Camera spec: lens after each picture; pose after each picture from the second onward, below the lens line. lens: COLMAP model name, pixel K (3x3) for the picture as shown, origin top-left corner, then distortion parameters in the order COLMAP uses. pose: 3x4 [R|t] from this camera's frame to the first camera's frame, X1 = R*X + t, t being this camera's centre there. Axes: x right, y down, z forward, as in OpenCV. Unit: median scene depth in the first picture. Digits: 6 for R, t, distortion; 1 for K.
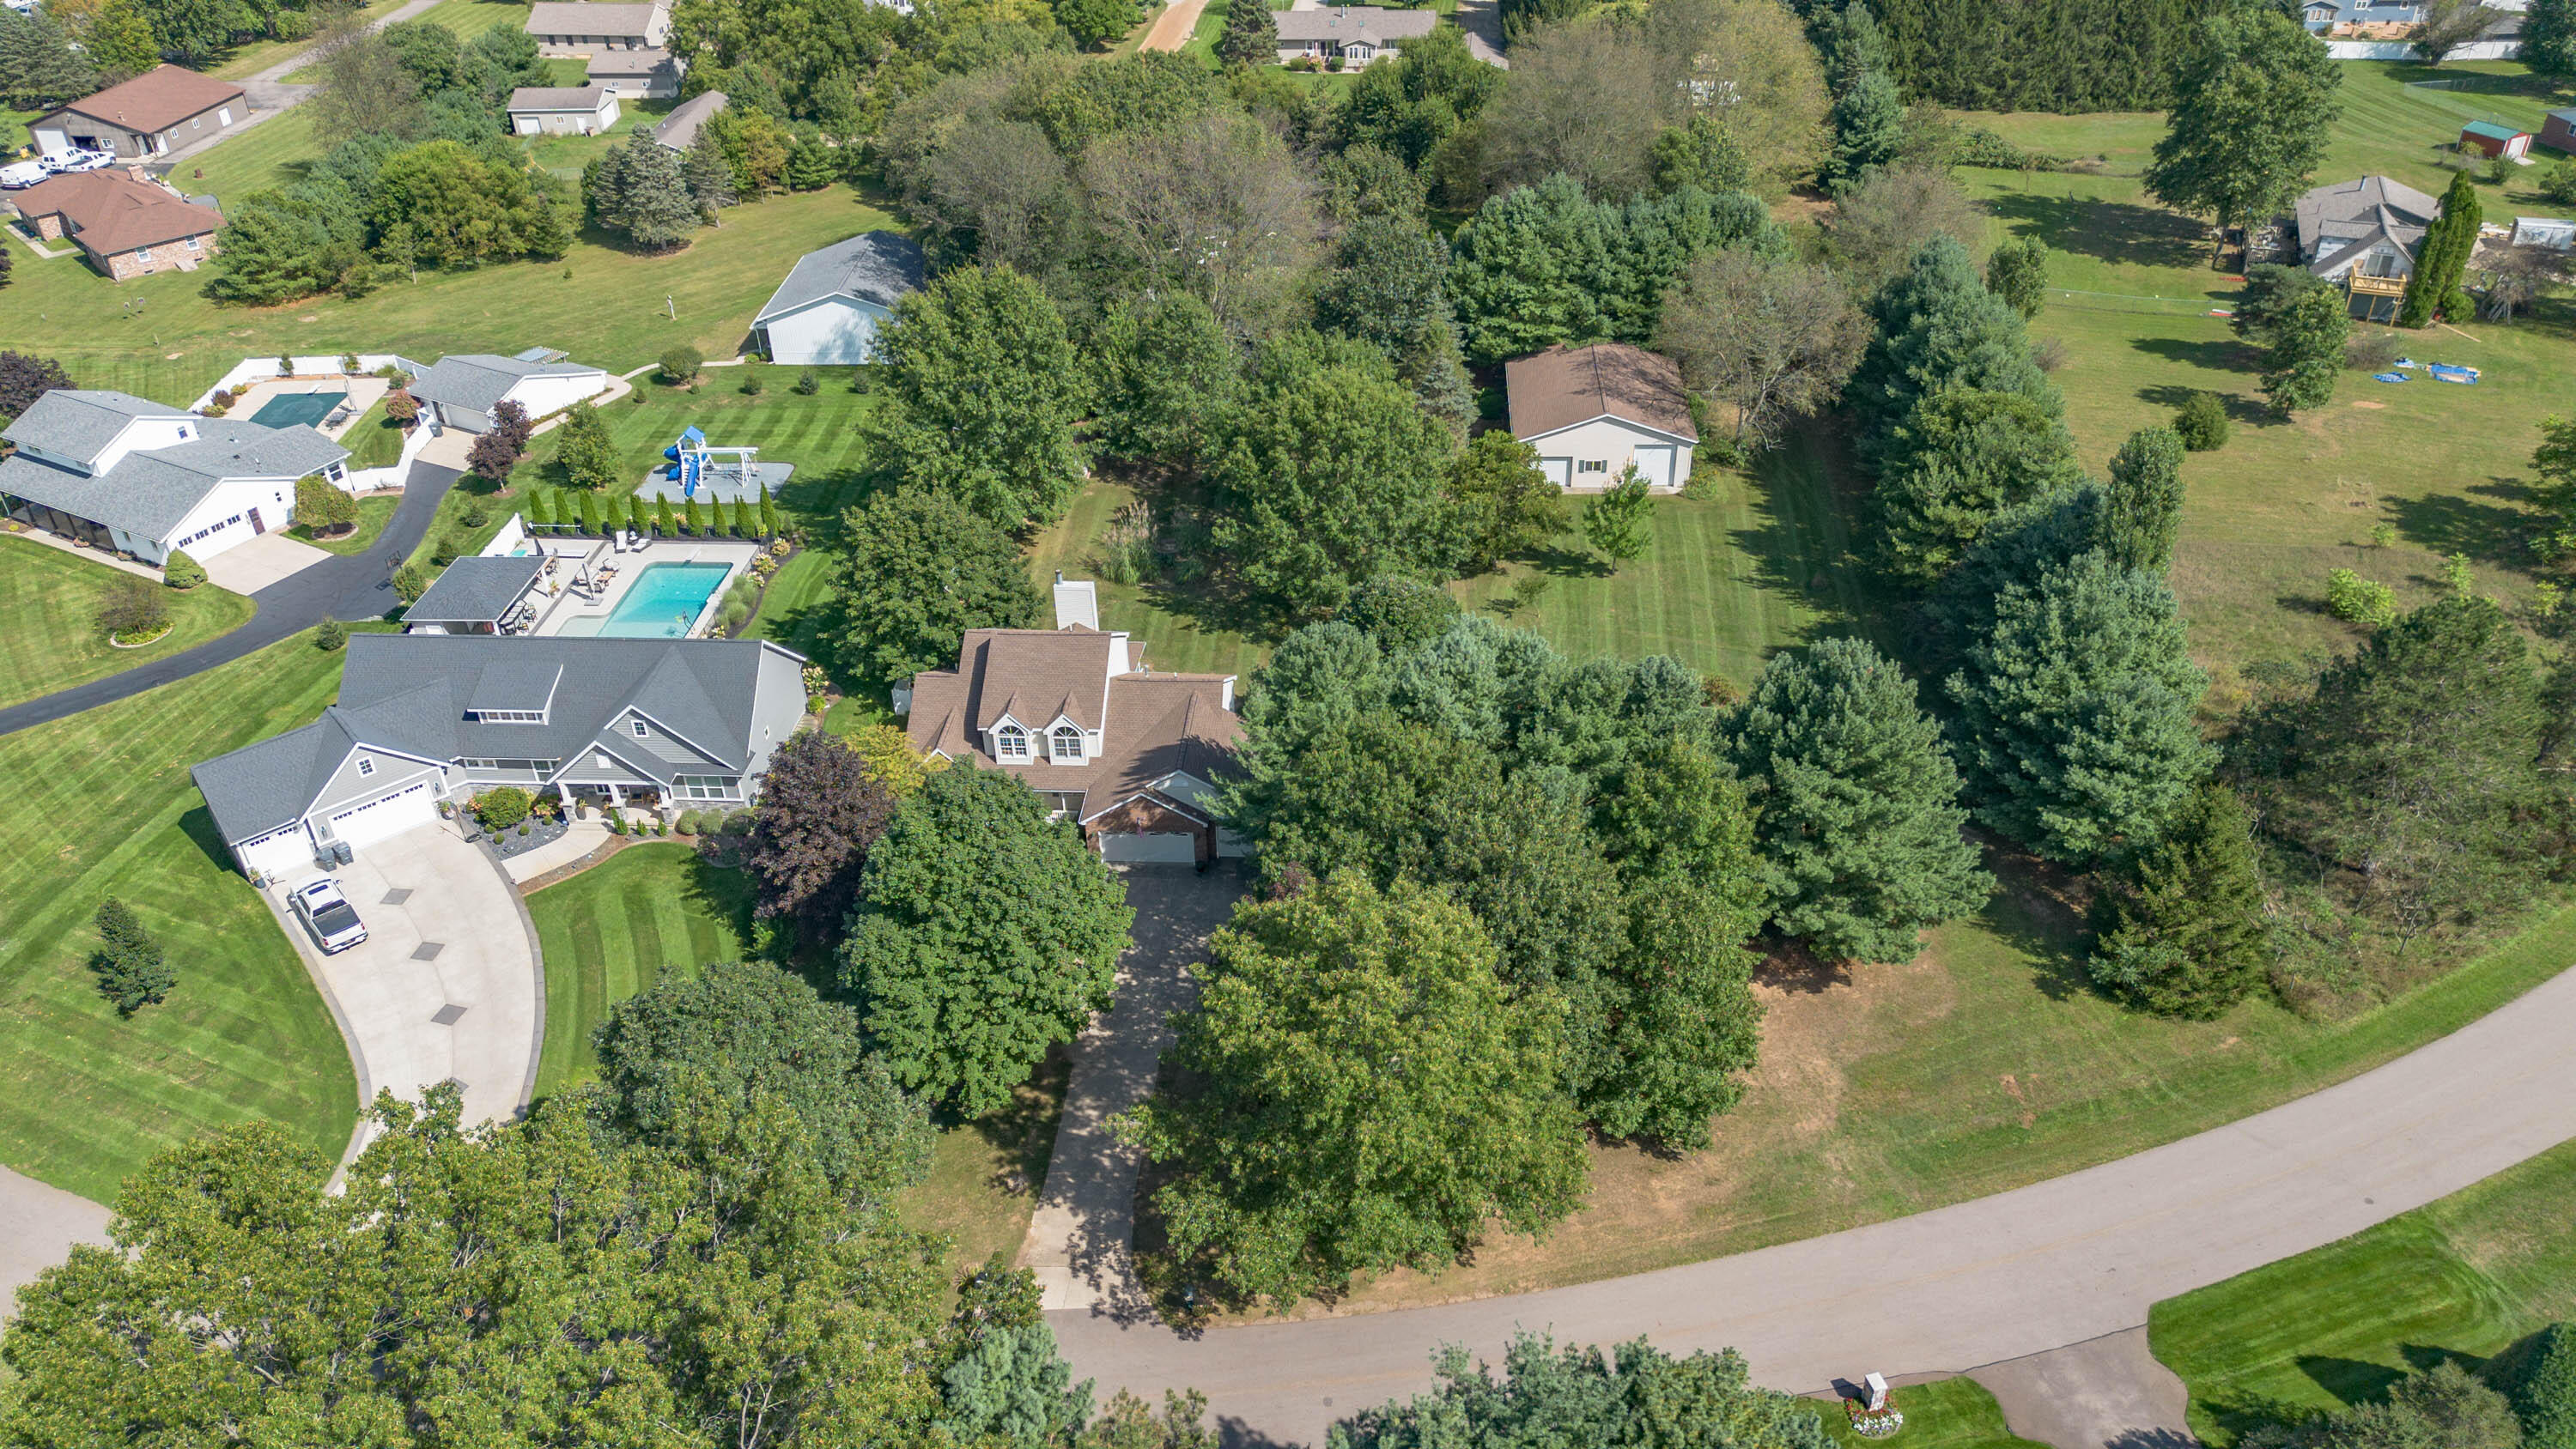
lens RADIAL K [[1828.2, 0, 1290.1], [0, 1828.2, 731.8], [0, 0, 1]] dist [0.070415, -0.072878]
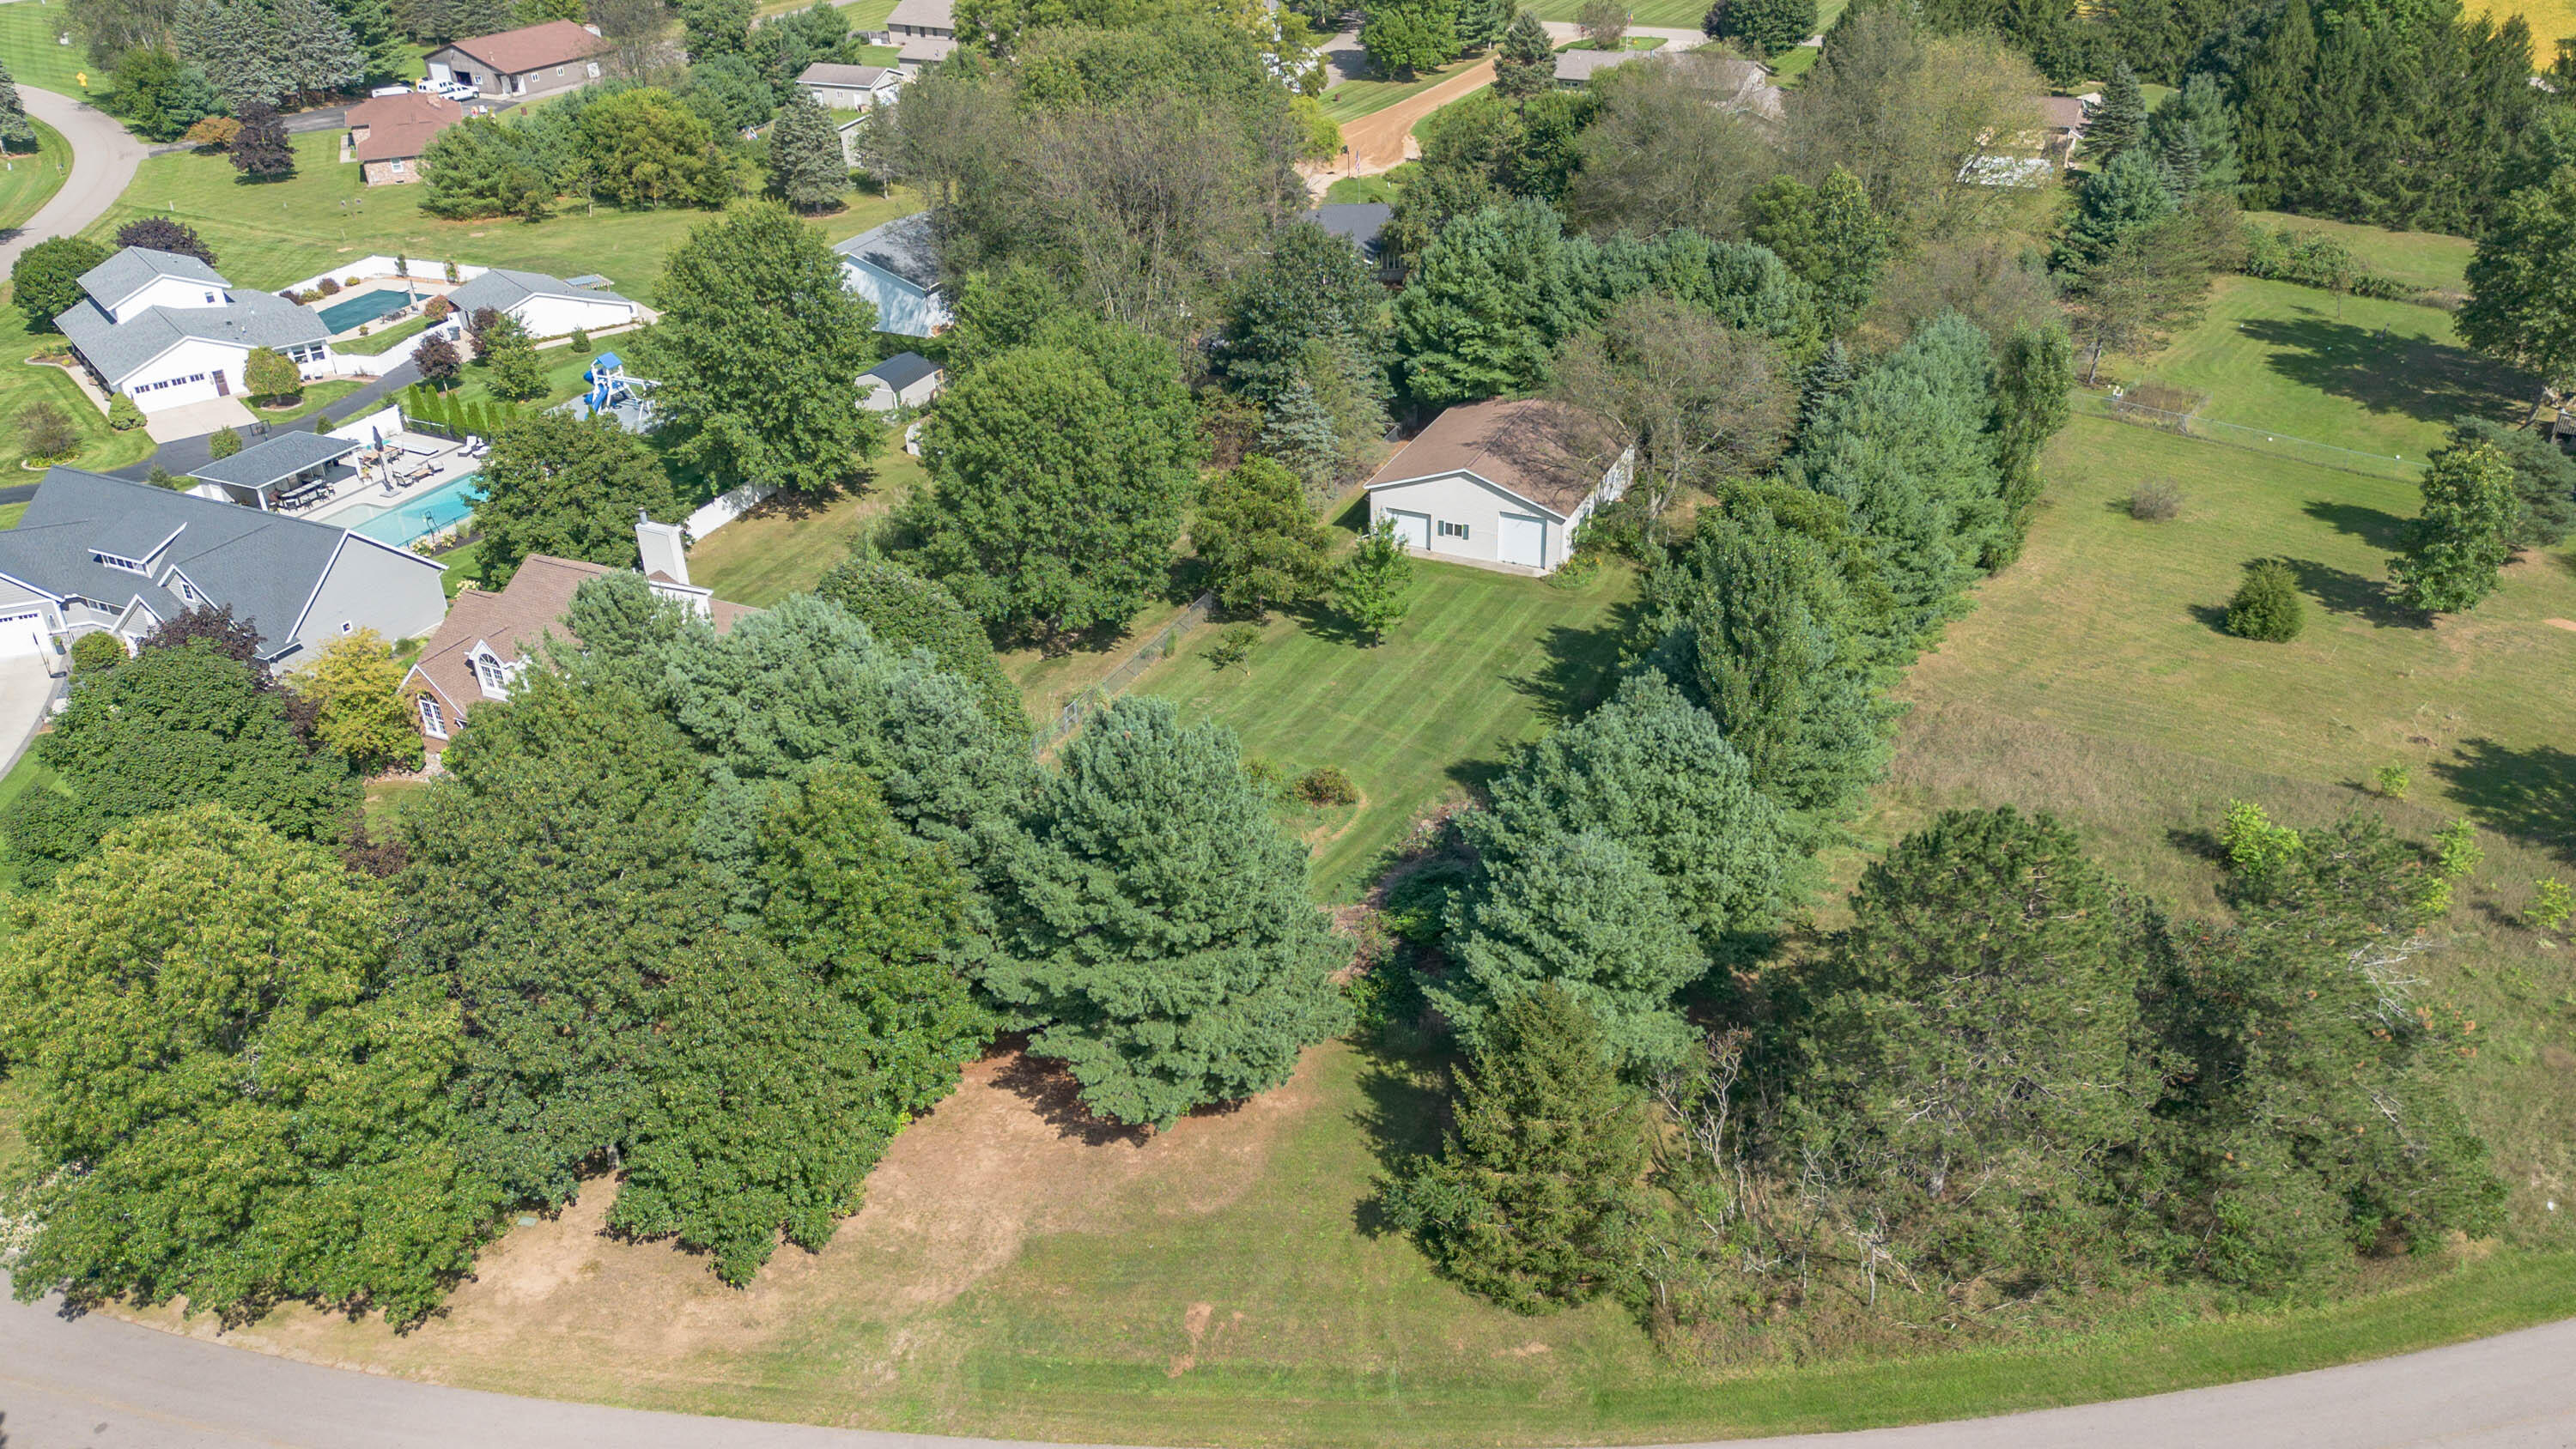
lens RADIAL K [[1900.4, 0, 1288.0], [0, 1900.4, 724.5], [0, 0, 1]] dist [0.080335, -0.092967]
pose [[0.930239, 0.186877, -0.315806, 0.389378], [-0.205560, 0.978283, -0.026602, -0.018912], [0.303976, 0.089664, 0.948451, 0.159036]]
